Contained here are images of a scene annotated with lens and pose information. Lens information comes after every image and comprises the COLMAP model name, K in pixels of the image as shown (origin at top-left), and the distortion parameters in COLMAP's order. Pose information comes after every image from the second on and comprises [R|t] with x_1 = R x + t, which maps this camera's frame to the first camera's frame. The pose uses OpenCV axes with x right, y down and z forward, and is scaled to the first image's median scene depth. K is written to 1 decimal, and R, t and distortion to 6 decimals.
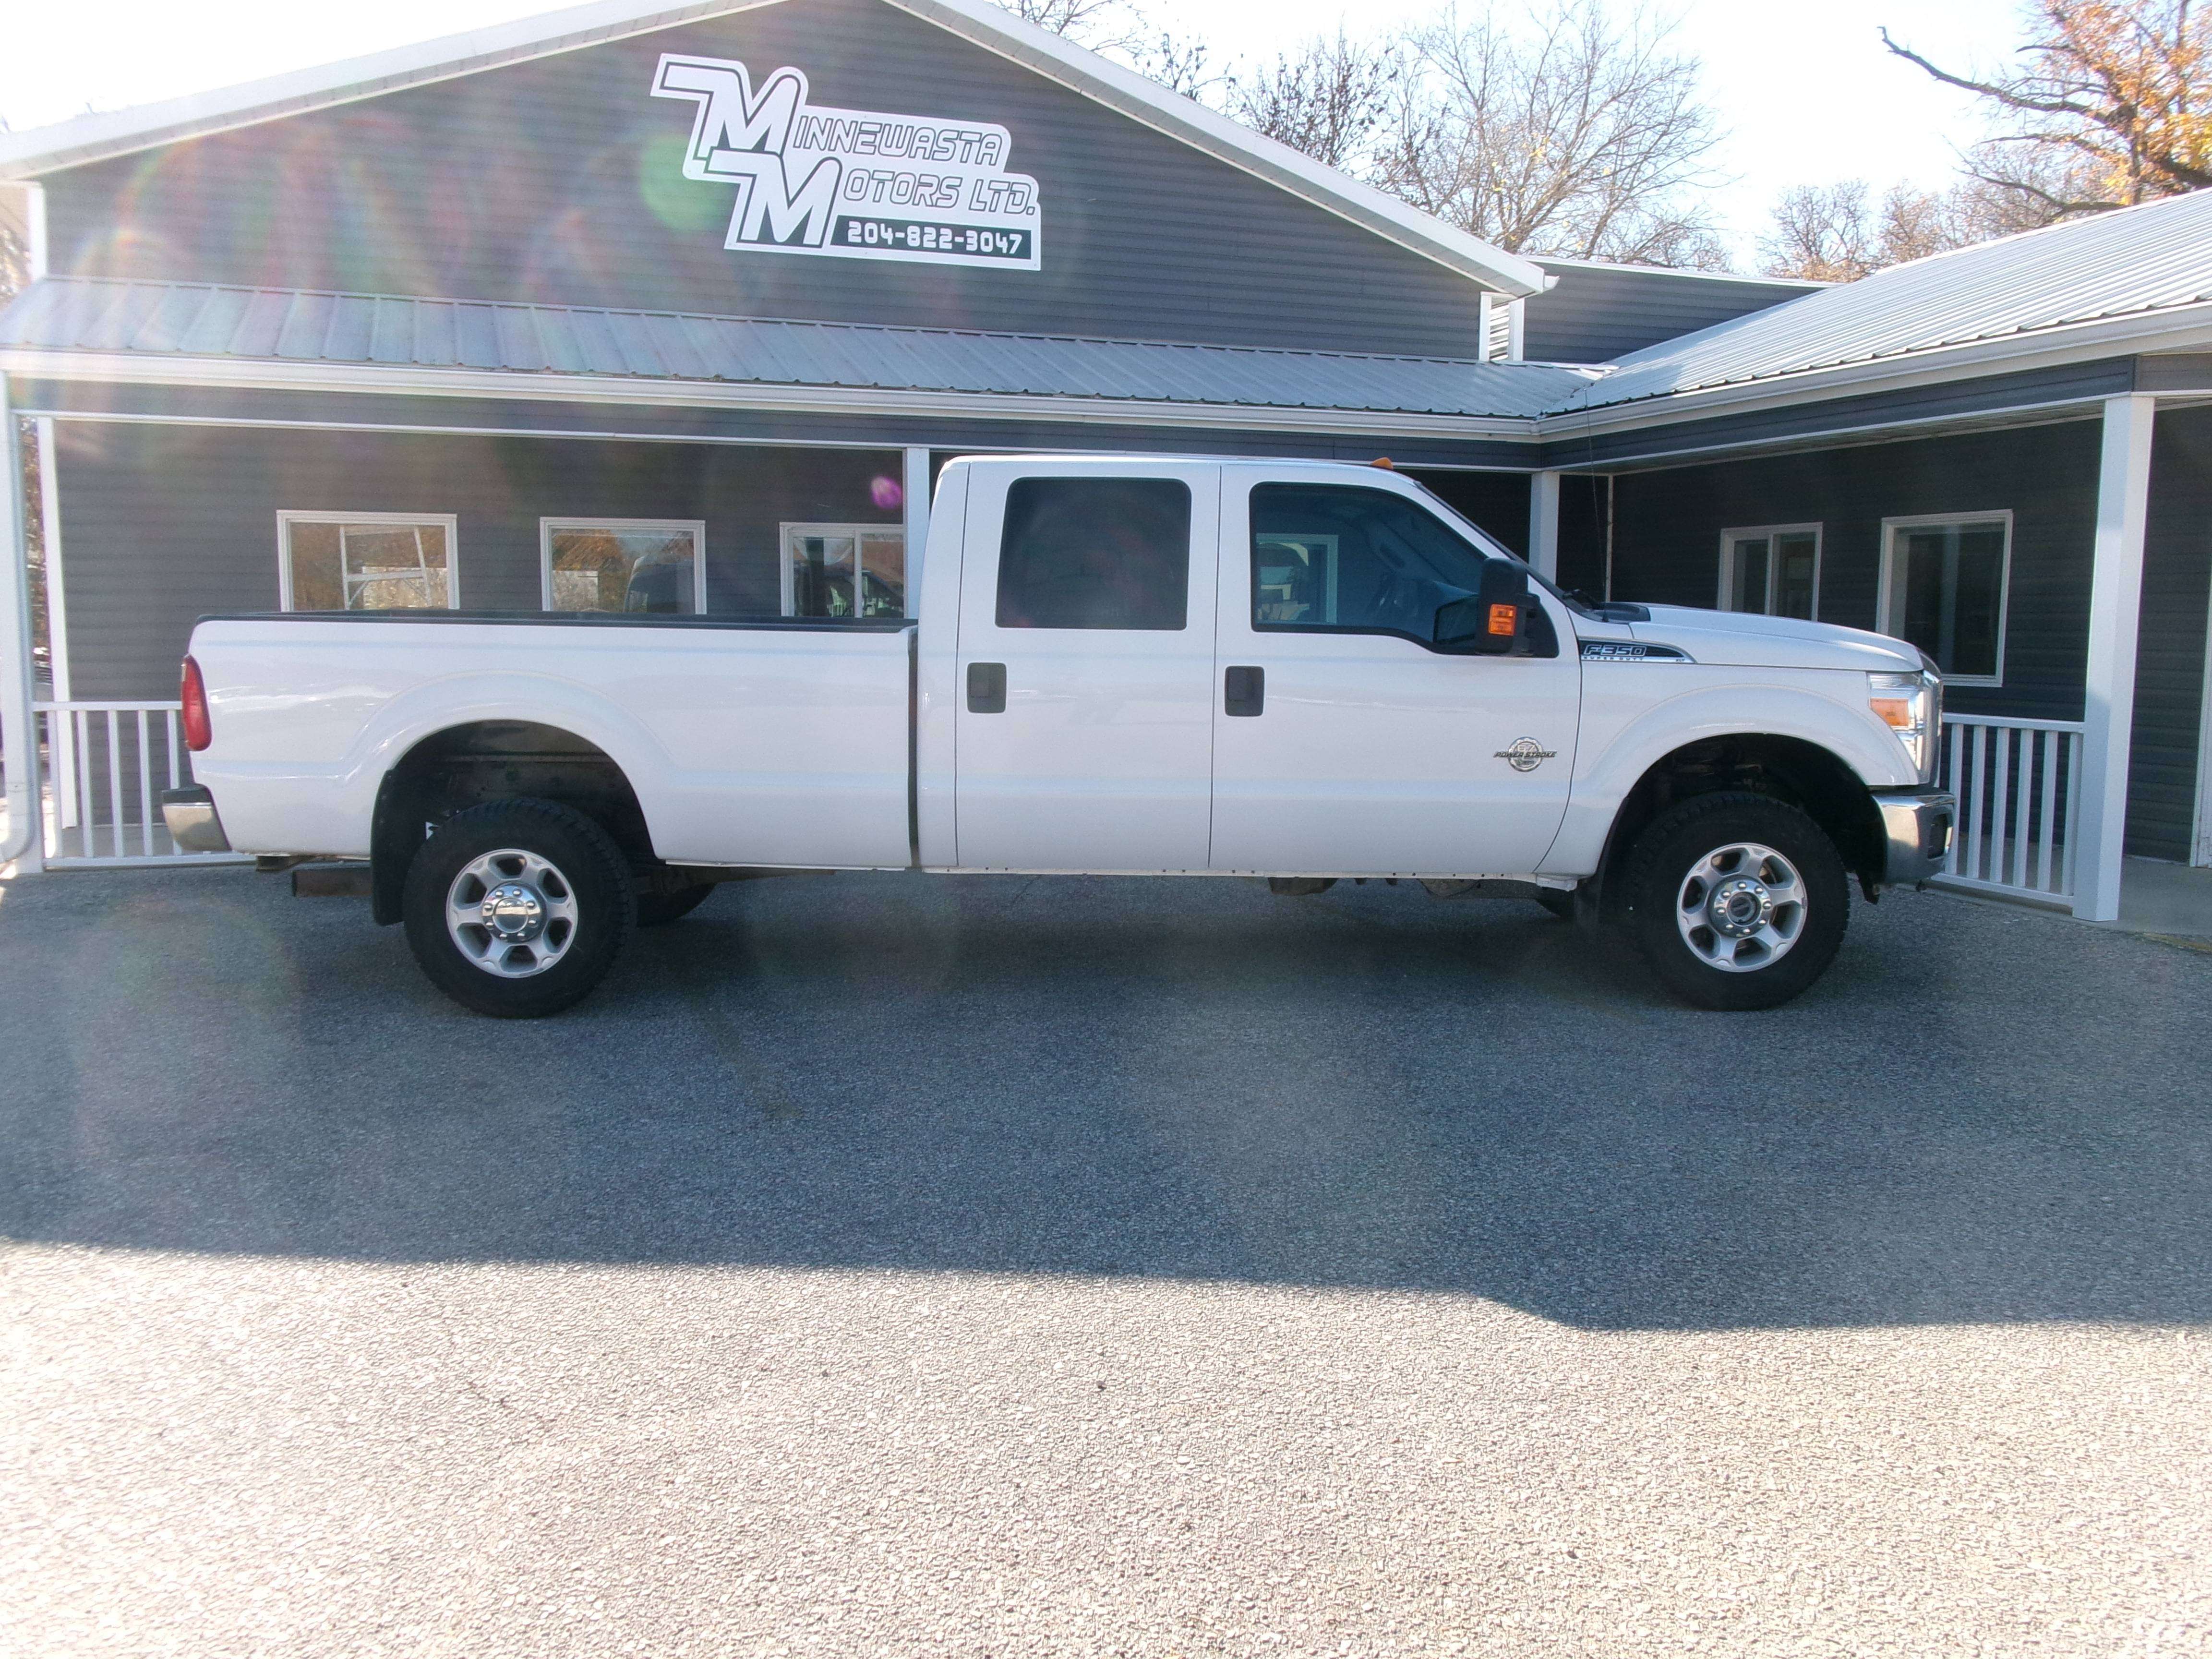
lens RADIAL K [[1805.6, 0, 1110.7], [0, 1805.6, 846.8], [0, 0, 1]] dist [-0.009398, -0.000003]
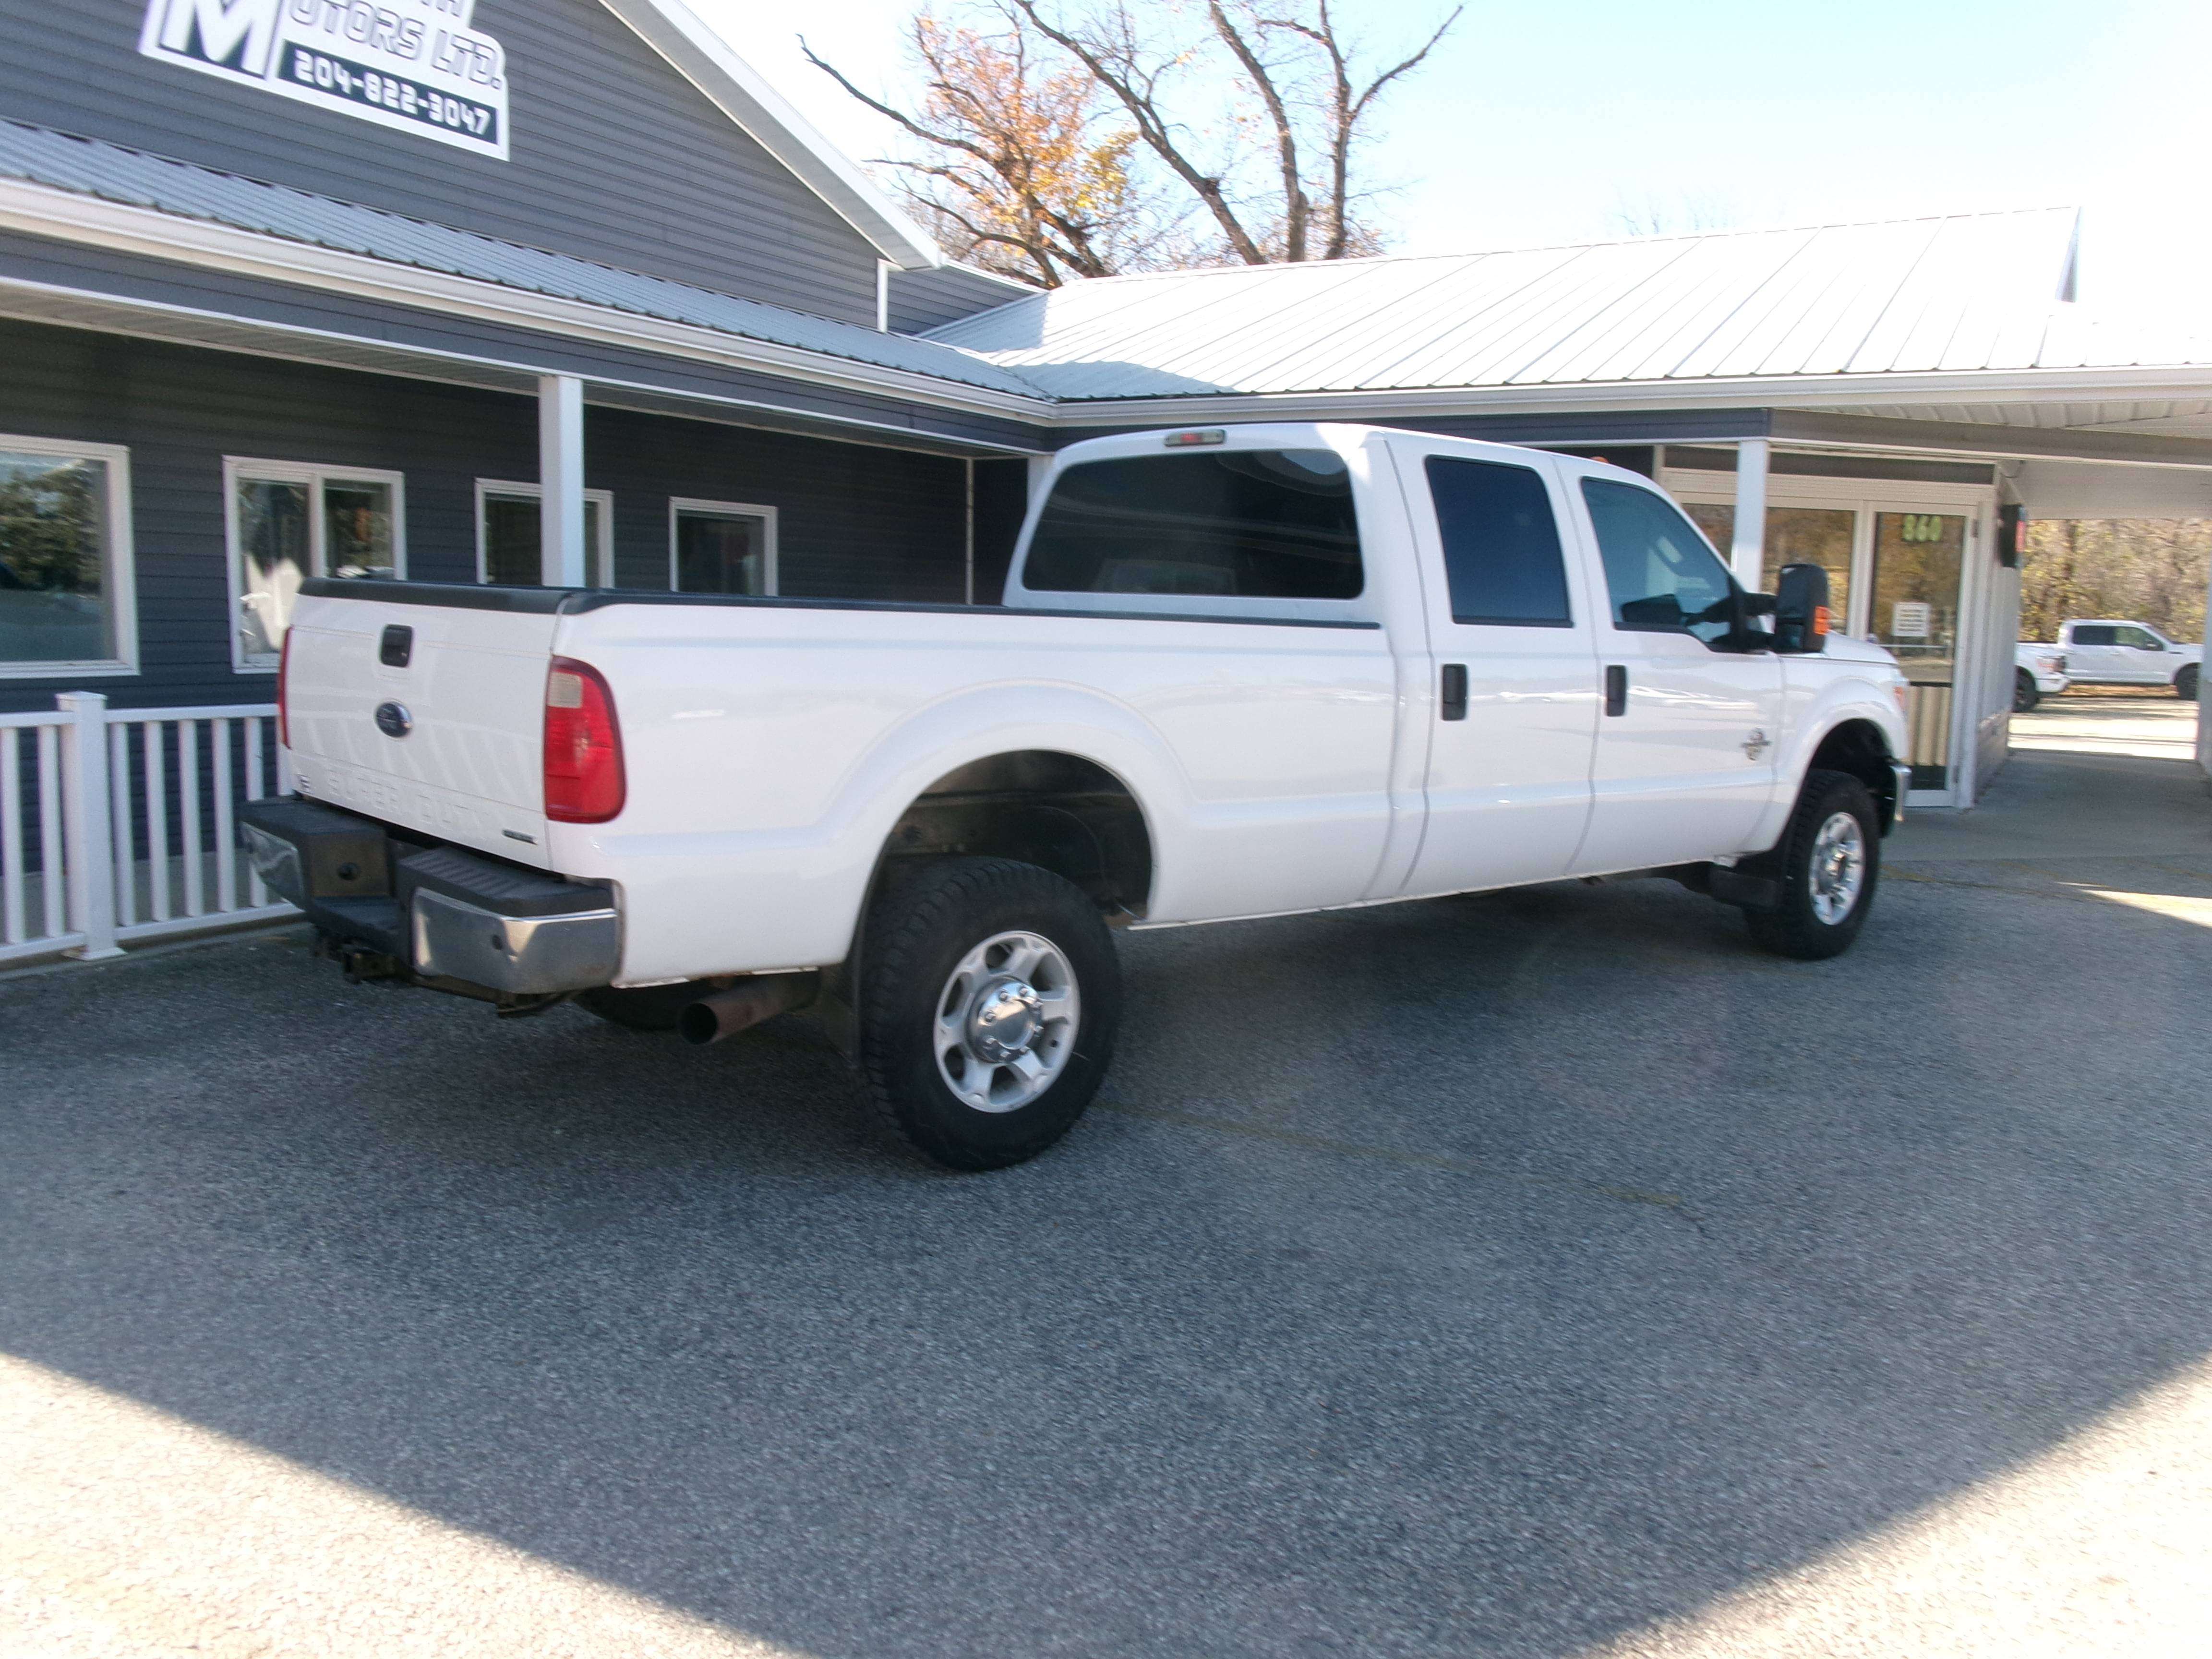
lens RADIAL K [[1805.6, 0, 1110.7], [0, 1805.6, 846.8], [0, 0, 1]] dist [-0.009398, -0.000003]
pose [[0.745638, -0.075410, 0.662071, -0.414345], [0.065437, 0.997060, 0.039869, -0.030799], [-0.663131, 0.013596, 0.748380, 0.237964]]
